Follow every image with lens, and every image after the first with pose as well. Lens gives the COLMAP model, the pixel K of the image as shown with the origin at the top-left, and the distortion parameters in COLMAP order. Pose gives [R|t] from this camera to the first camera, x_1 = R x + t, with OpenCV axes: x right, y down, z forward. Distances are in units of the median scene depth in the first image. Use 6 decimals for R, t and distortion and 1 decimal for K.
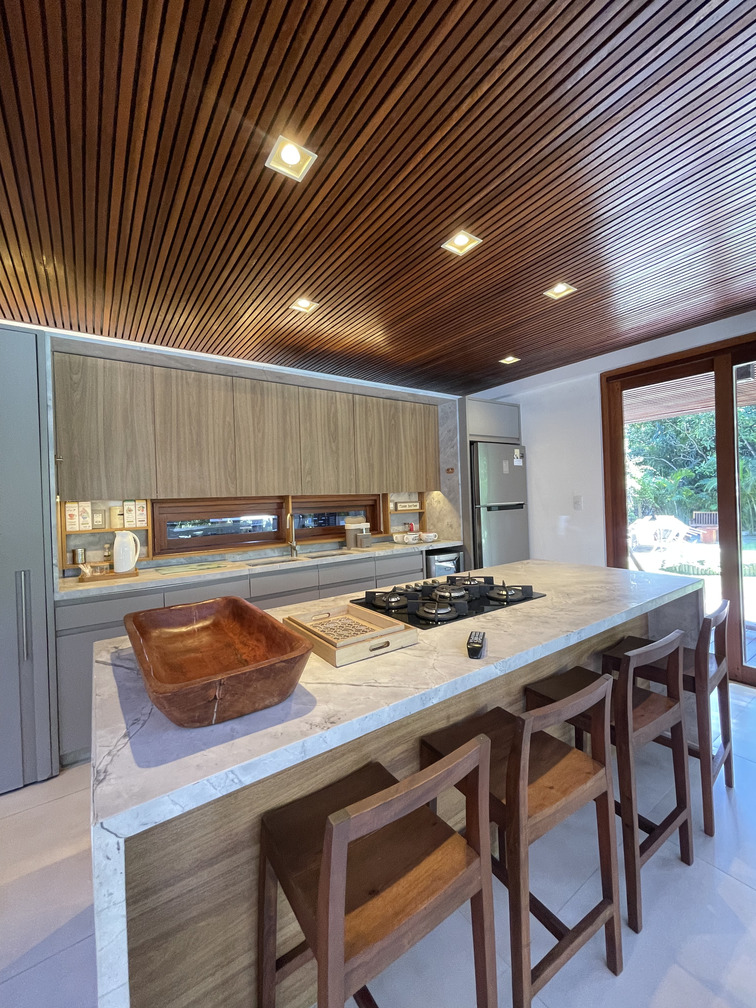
lens RADIAL K [[409.2, 0, 379.9], [0, 409.2, 499.6], [0, 0, 1]] dist [-0.003244, 0.000735]
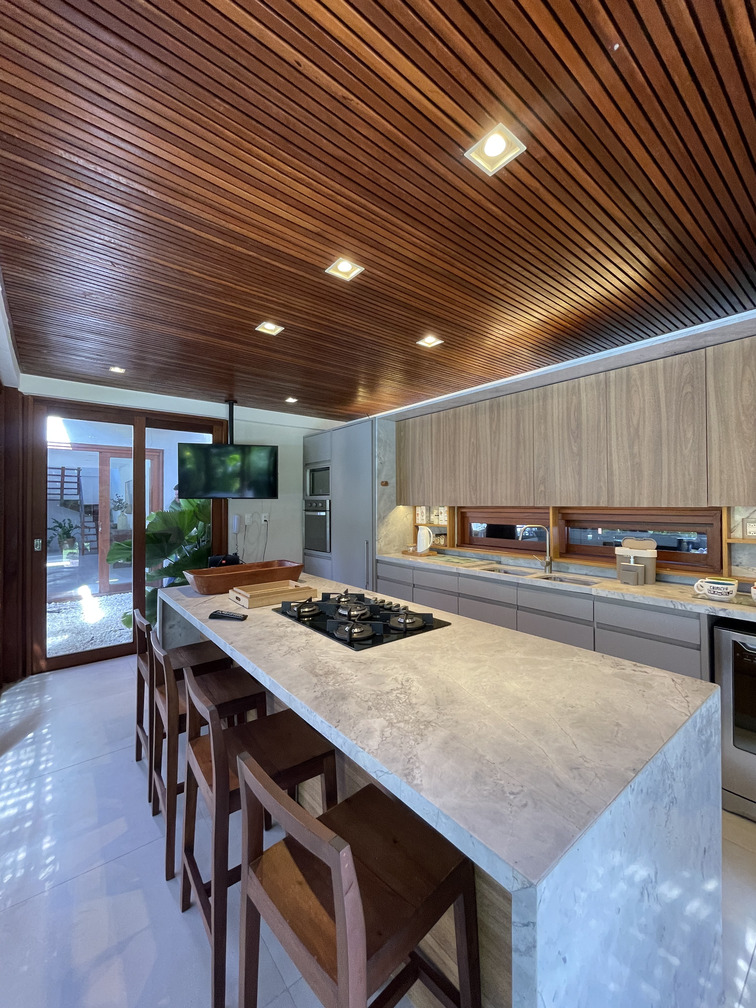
lens RADIAL K [[409.2, 0, 381.0], [0, 409.2, 503.6], [0, 0, 1]] dist [-0.003244, 0.000735]
pose [[0.056650, 0.031874, -0.997885, 0.751264], [-0.003922, 0.999490, 0.031702, -0.047502], [0.998386, 0.002118, 0.056746, 0.632991]]
